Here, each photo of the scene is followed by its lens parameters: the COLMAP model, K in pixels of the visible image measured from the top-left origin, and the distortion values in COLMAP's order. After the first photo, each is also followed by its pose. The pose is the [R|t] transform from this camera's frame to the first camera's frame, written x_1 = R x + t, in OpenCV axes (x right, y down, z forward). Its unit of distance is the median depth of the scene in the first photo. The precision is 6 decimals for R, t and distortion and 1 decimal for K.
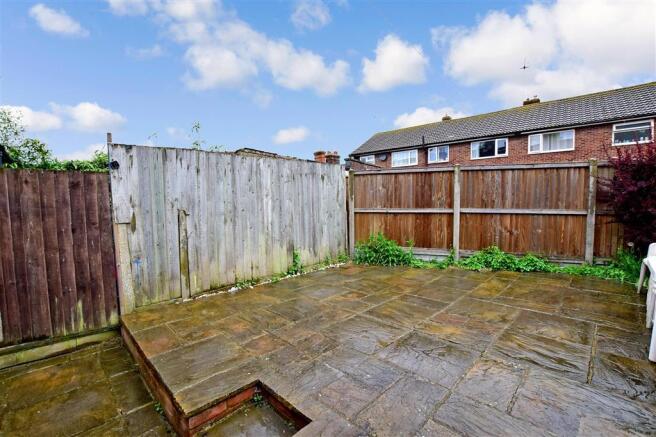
lens RADIAL K [[292.0, 0, 331.5], [0, 292.0, 219.8], [0, 0, 1]] dist [-0.023981, -0.000006]
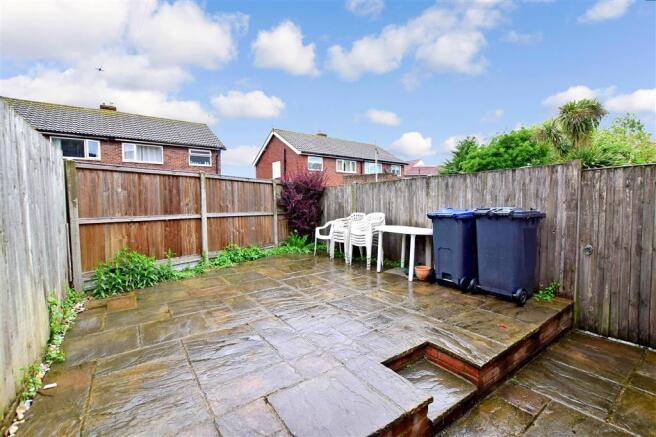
lens RADIAL K [[292.0, 0, 330.9], [0, 292.0, 218.6], [0, 0, 1]] dist [-0.023981, -0.000006]
pose [[0.186132, -0.040364, 0.981695, -0.488528], [0.072743, 0.996980, 0.027201, -0.015196], [-0.979828, 0.066349, 0.188506, 0.339865]]
